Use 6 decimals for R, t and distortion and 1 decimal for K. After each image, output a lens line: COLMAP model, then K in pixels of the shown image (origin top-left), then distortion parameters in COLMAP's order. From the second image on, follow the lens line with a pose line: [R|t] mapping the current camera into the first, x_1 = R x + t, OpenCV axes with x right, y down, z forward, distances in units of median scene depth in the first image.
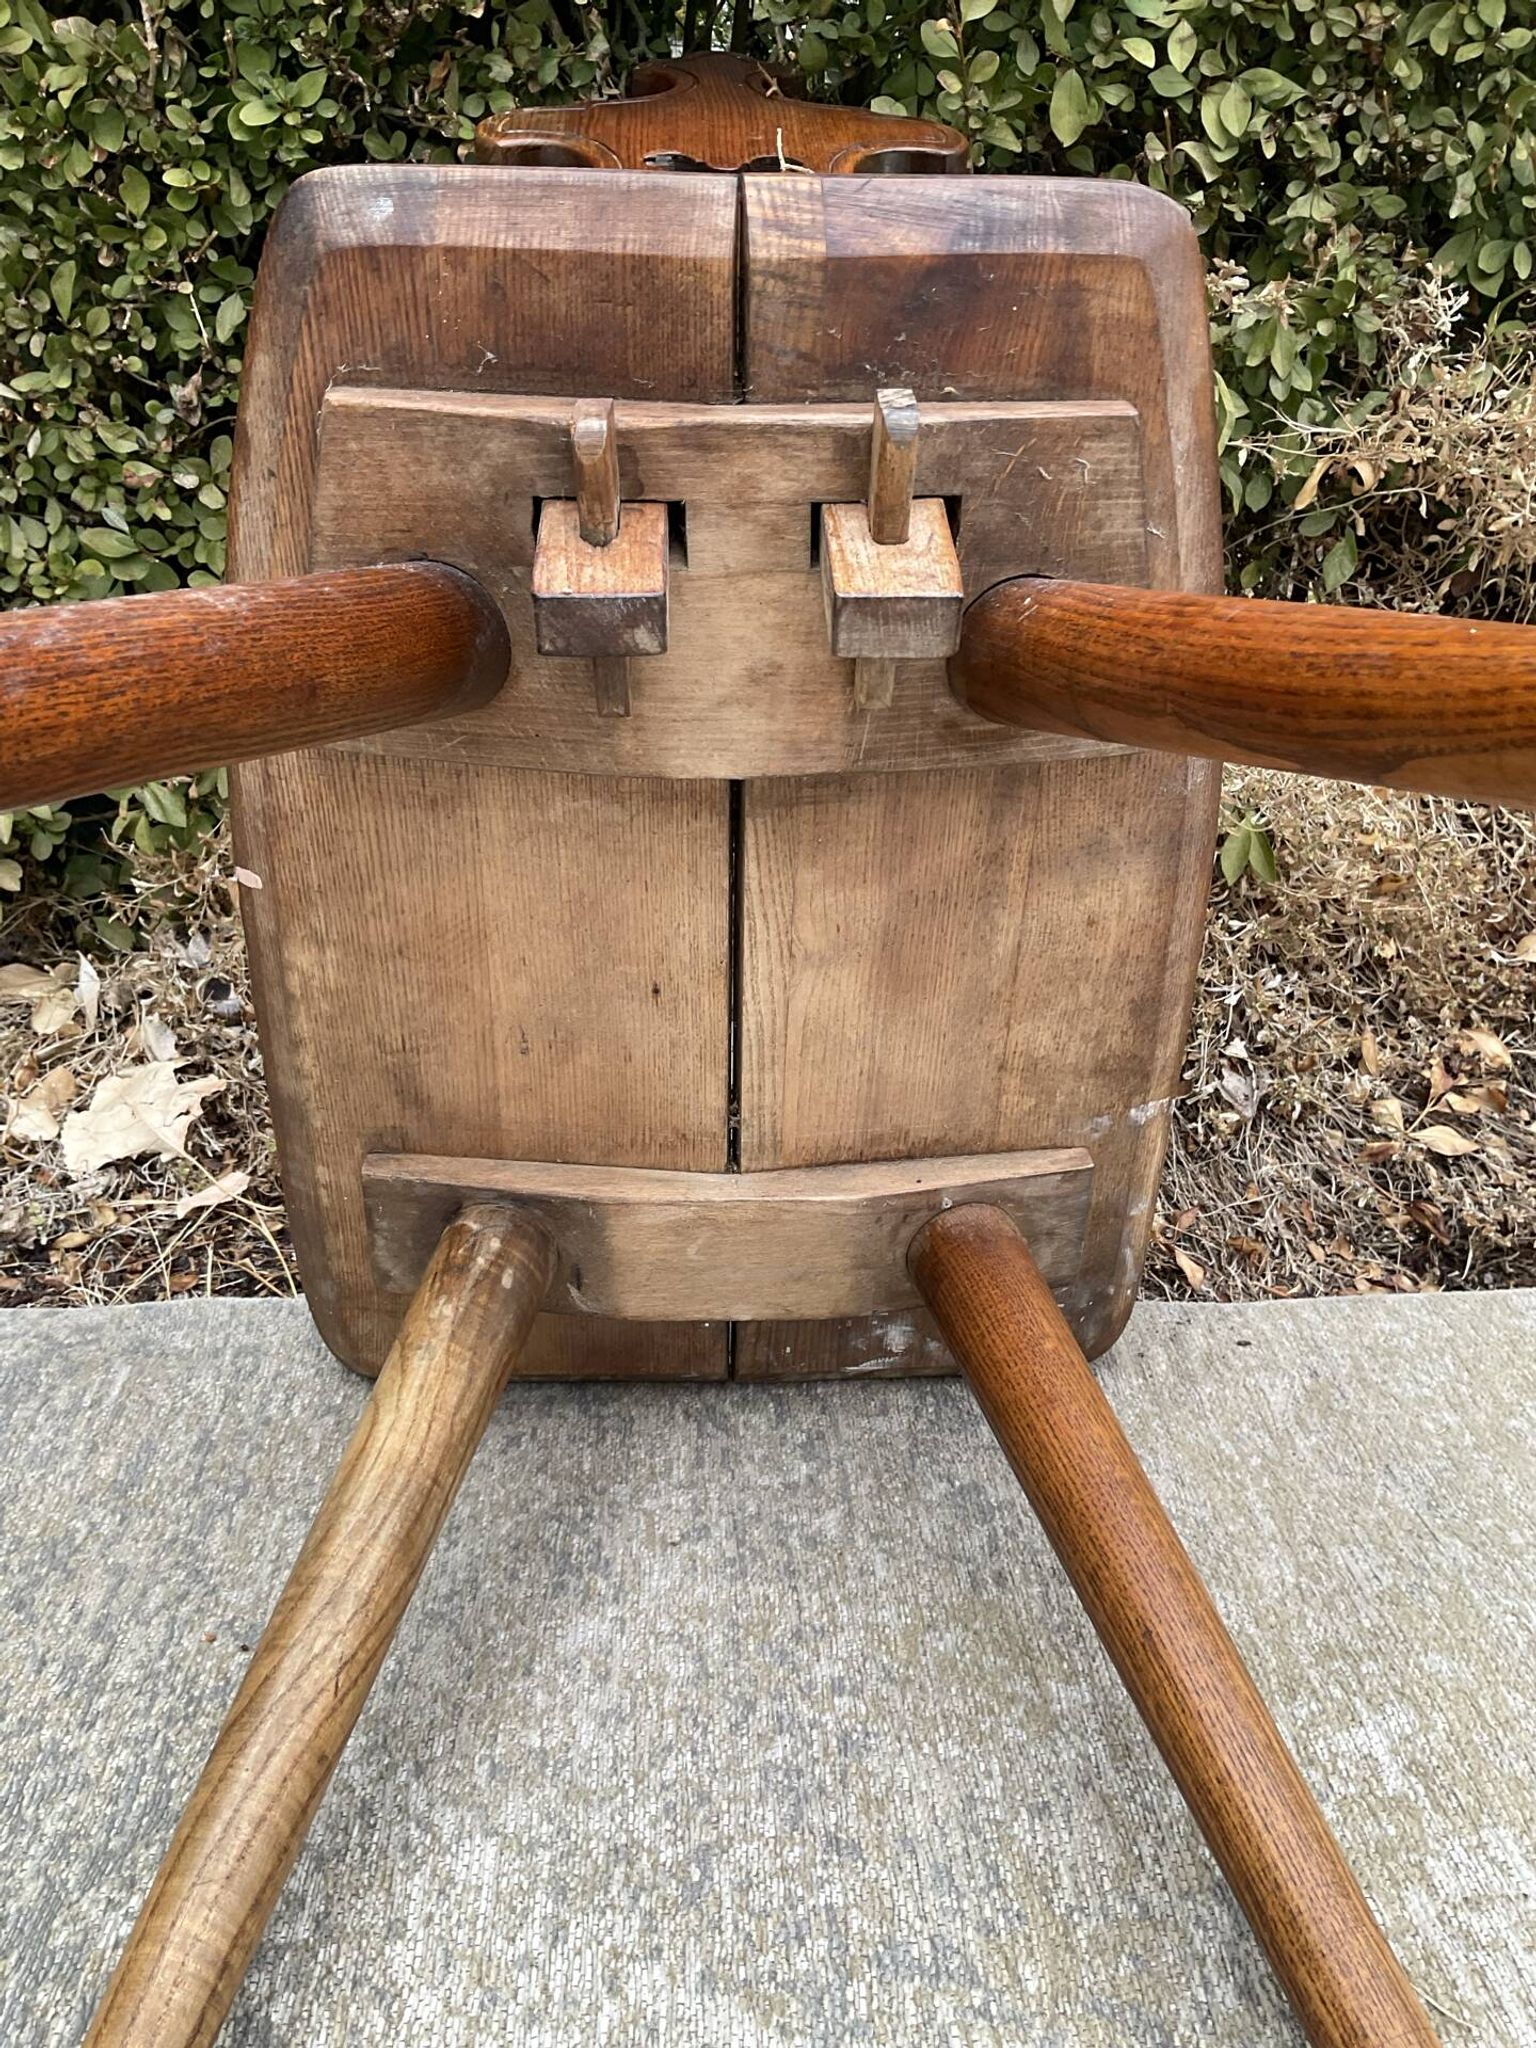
lens RADIAL K [[1720.5, 0, 778.0], [0, 1720.5, 996.3], [0, 0, 1]] dist [0.051937, -0.107233]
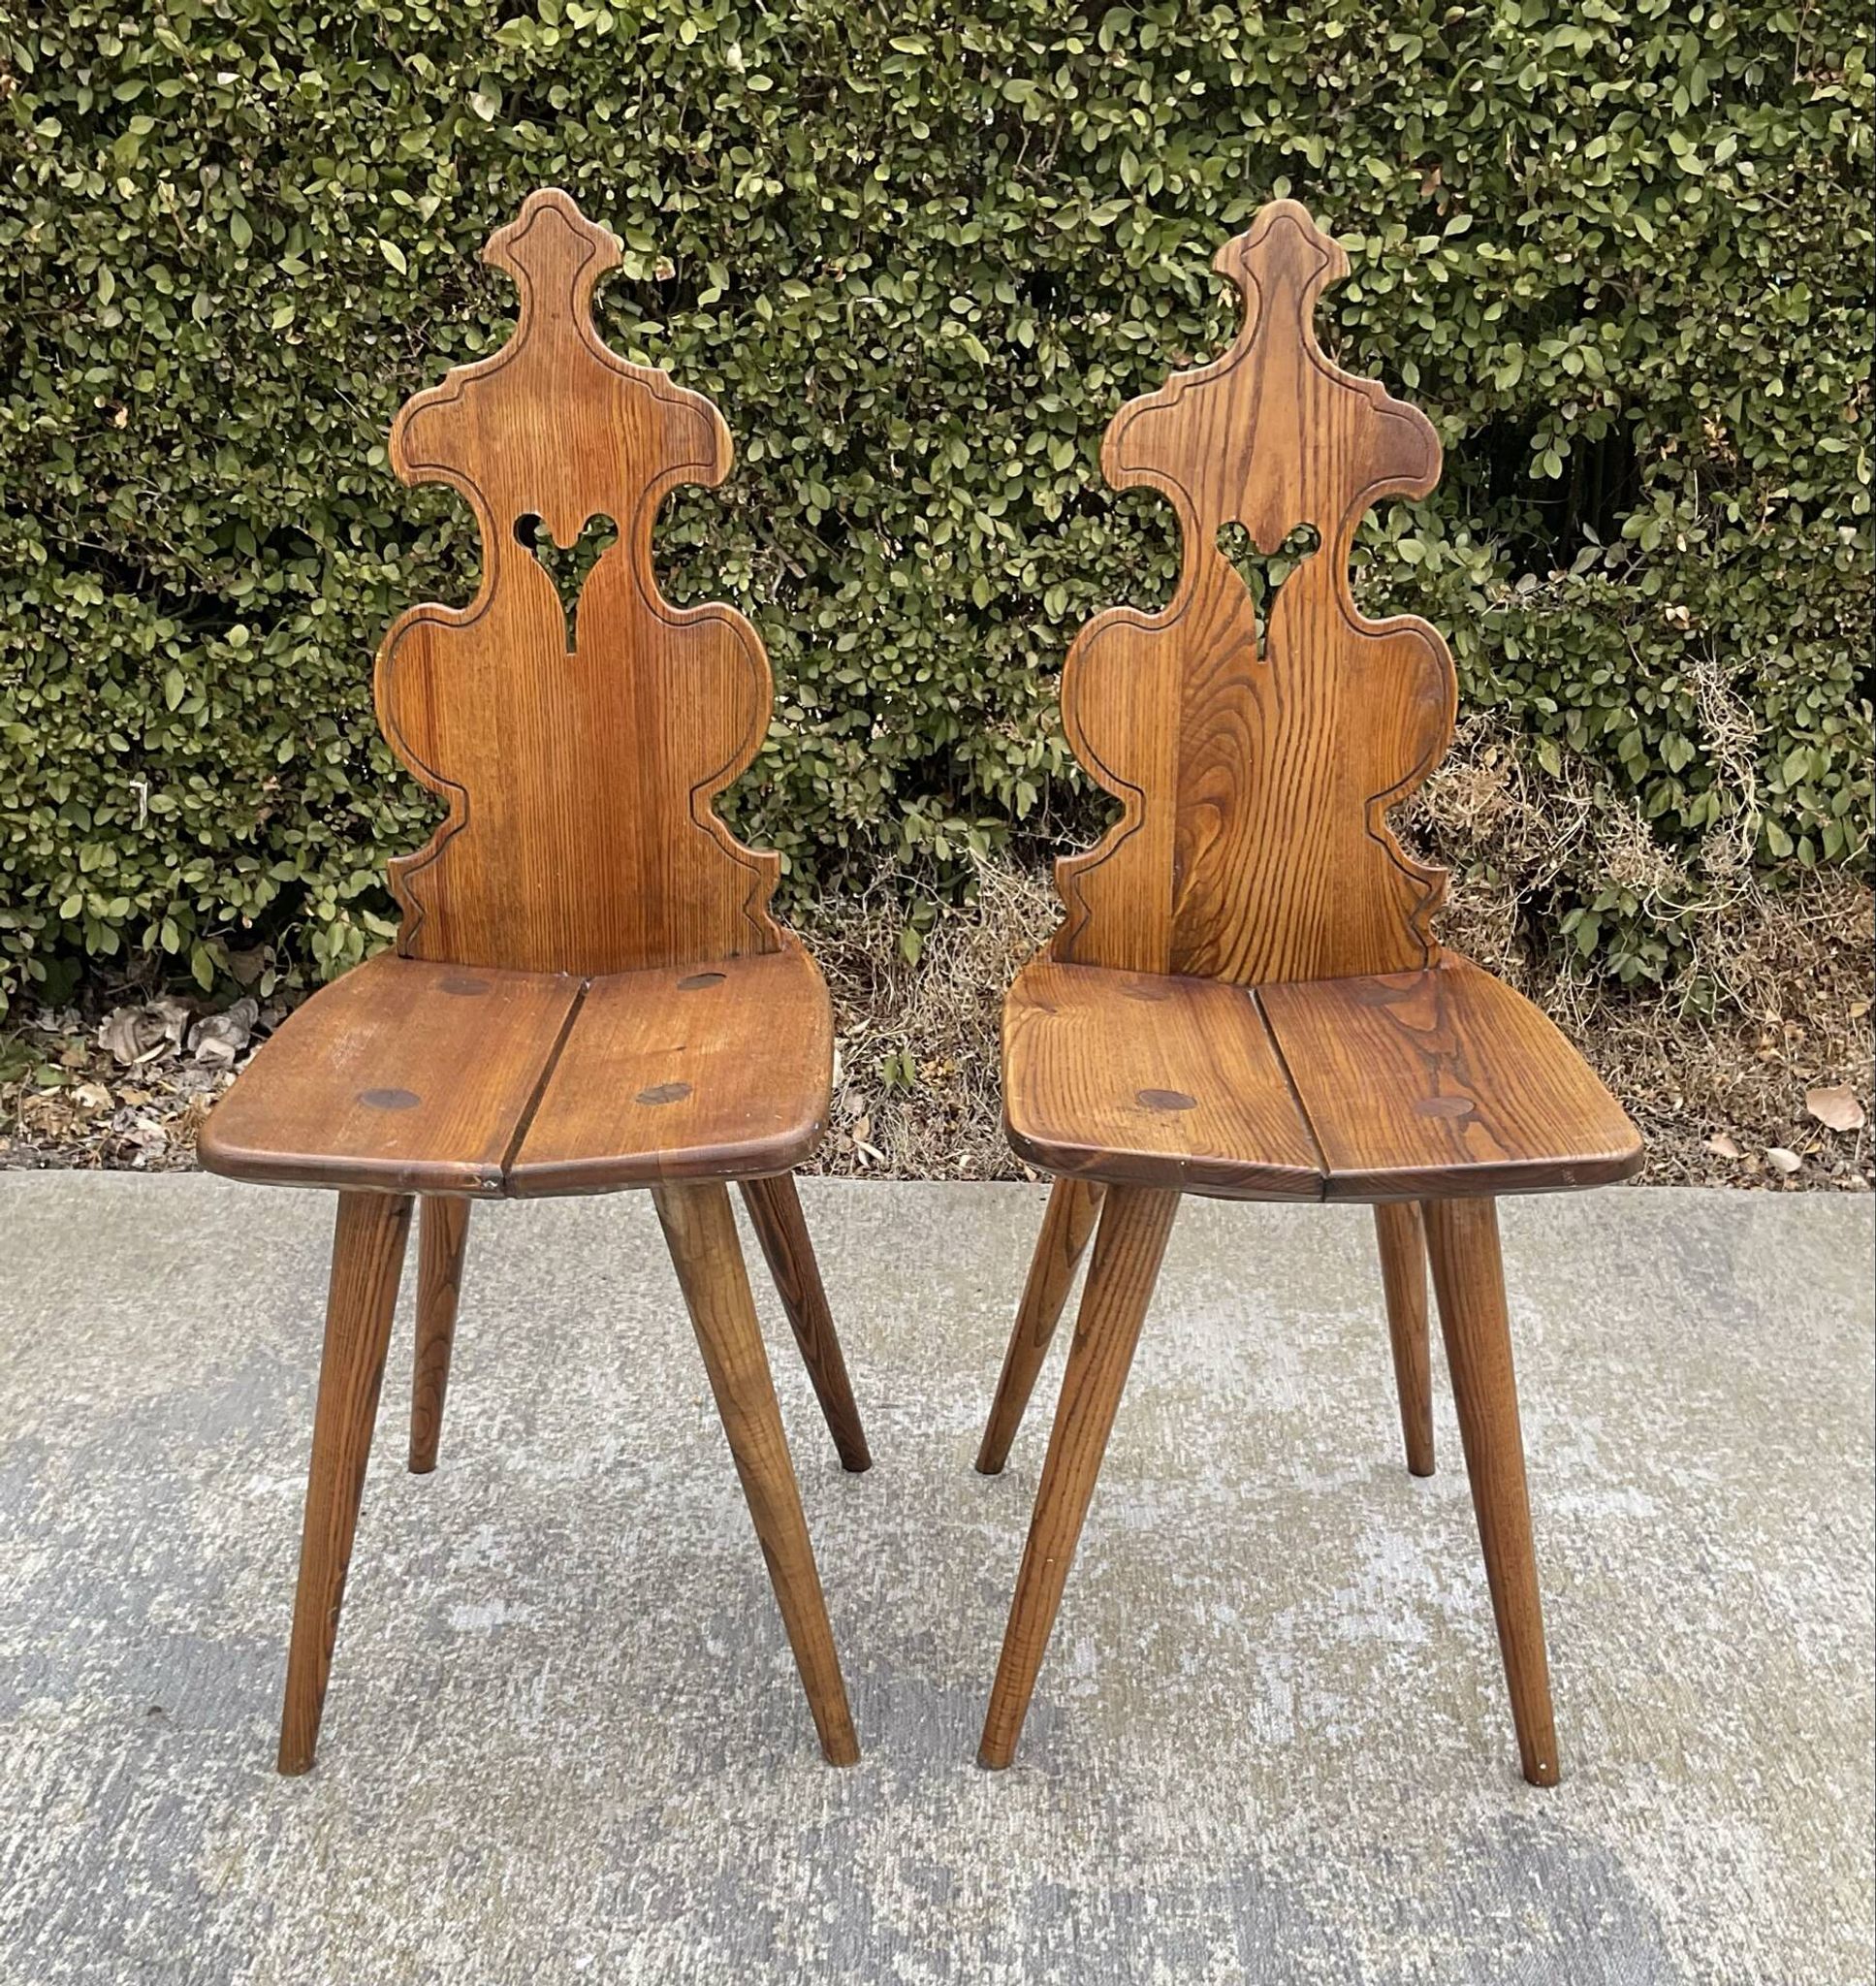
lens RADIAL K [[2641.3, 0, 934.9], [0, 2641.3, 1103.4], [0, 0, 1]] dist [0.049423, 0.000000]
pose [[0.997917, 0.016357, -0.062410, 0.434061], [-0.016193, 0.999864, 0.003118, 0.084834], [0.062452, -0.002100, 0.998046, -2.937461]]
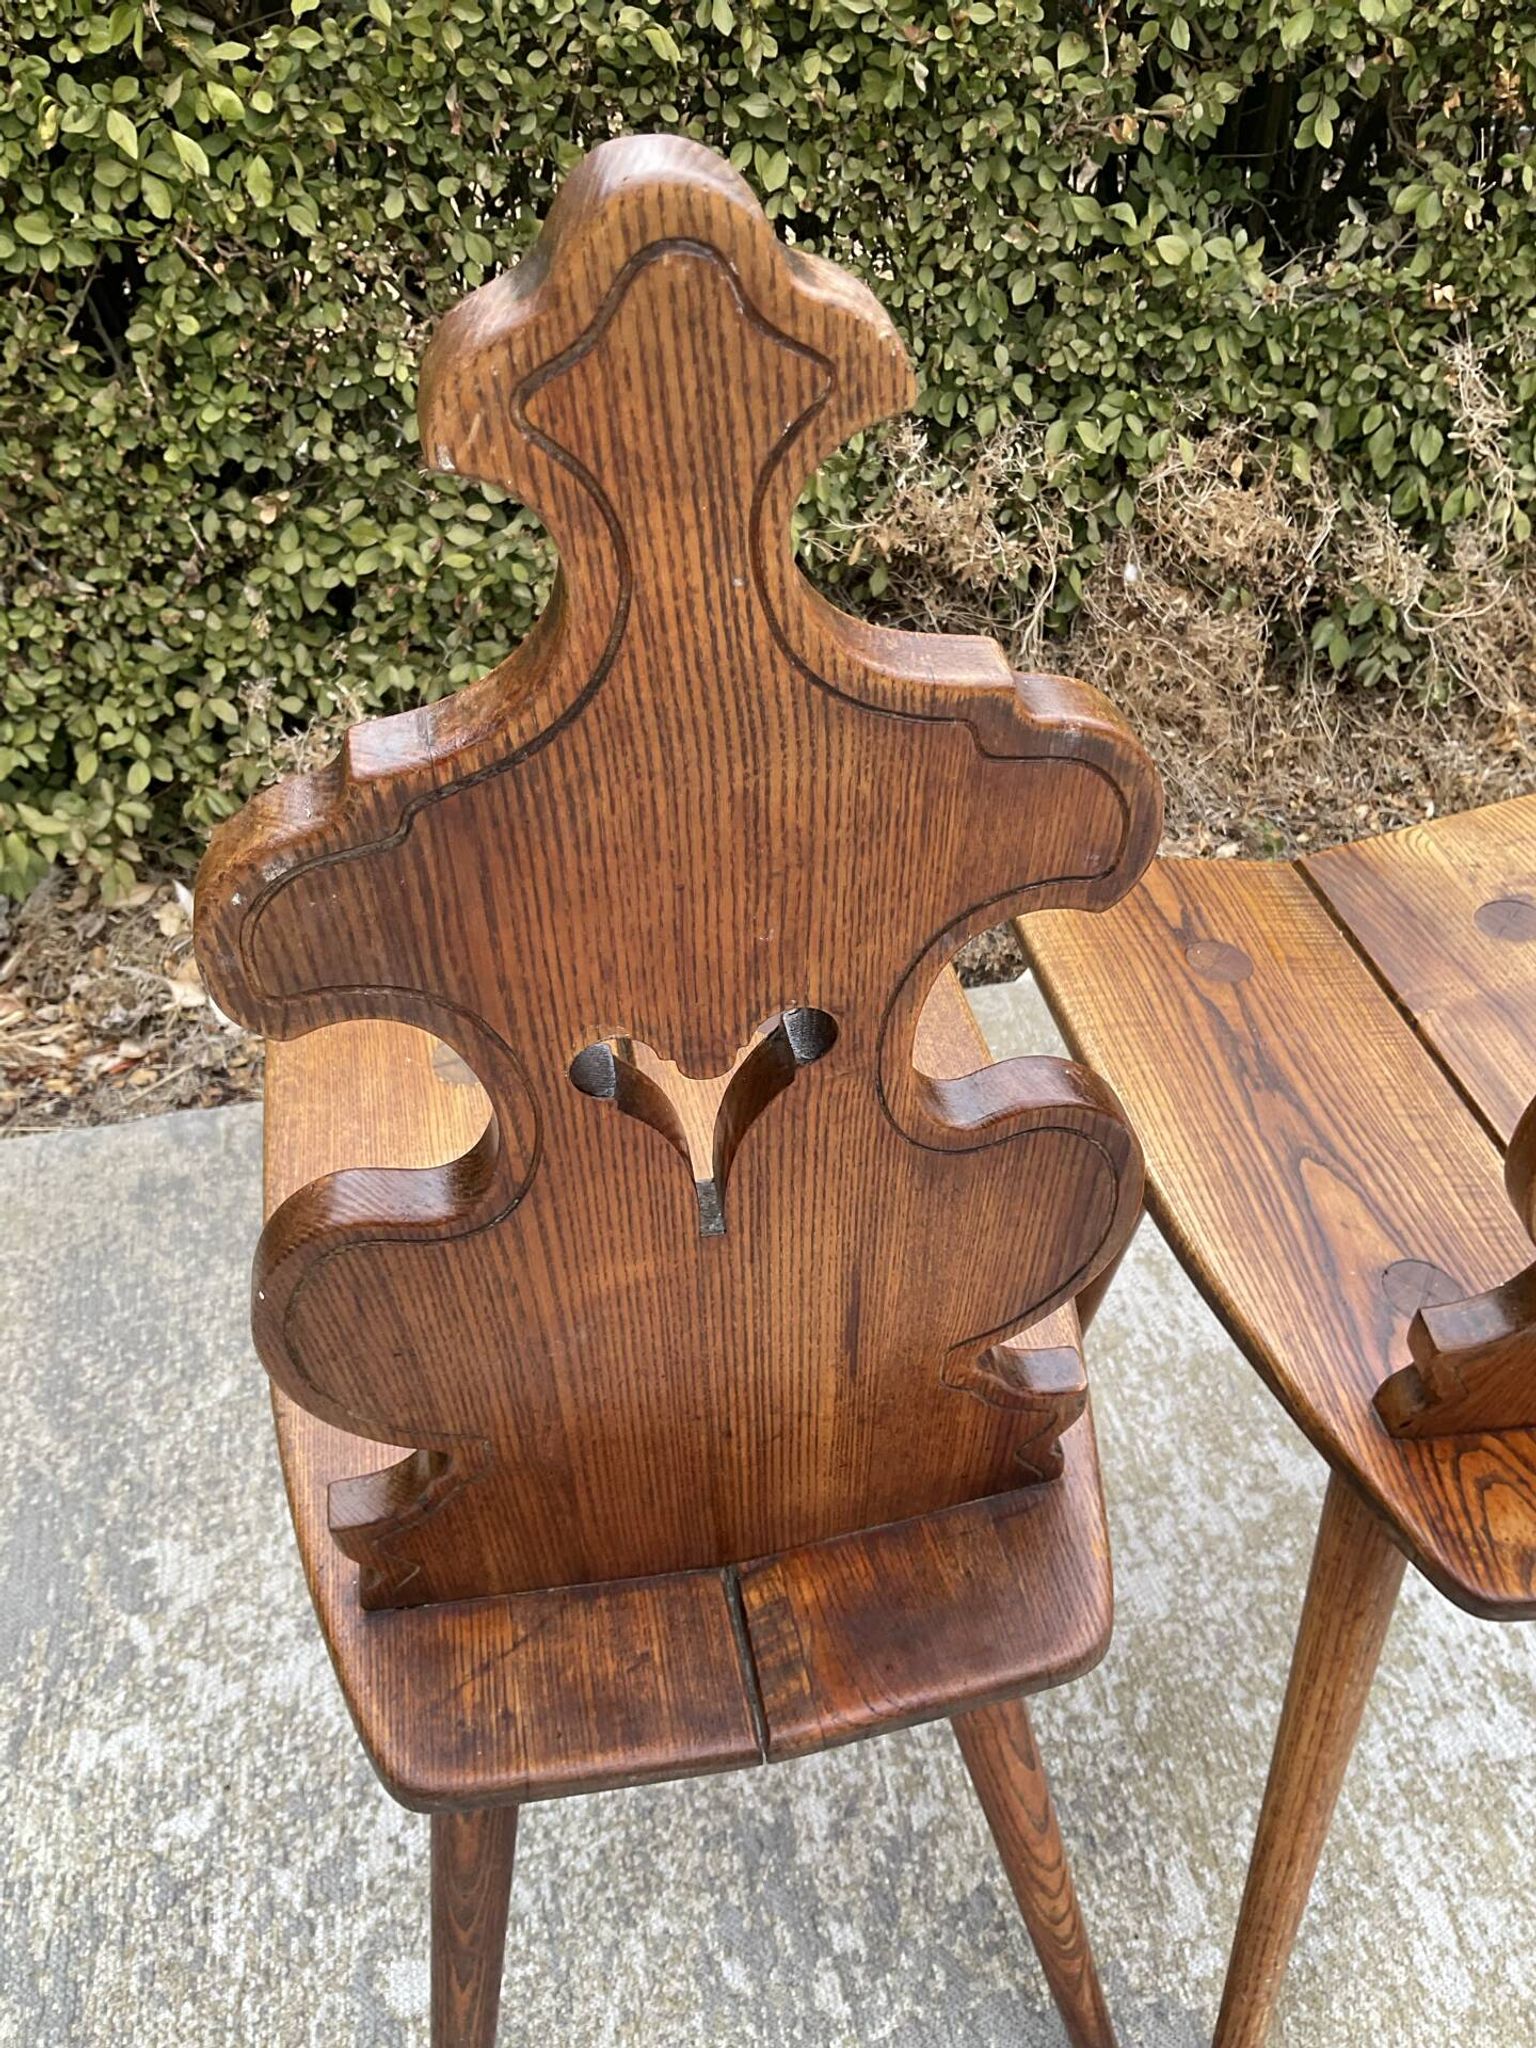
lens RADIAL K [[1720.5, 0, 778.7], [0, 1720.5, 1004.9], [0, 0, 1]] dist [0.051937, -0.107233]
pose [[0.986960, -0.132417, 0.091517, 0.015454], [0.099166, 0.948045, 0.302285, -0.588881], [-0.126790, -0.289268, 0.948814, -1.160380]]
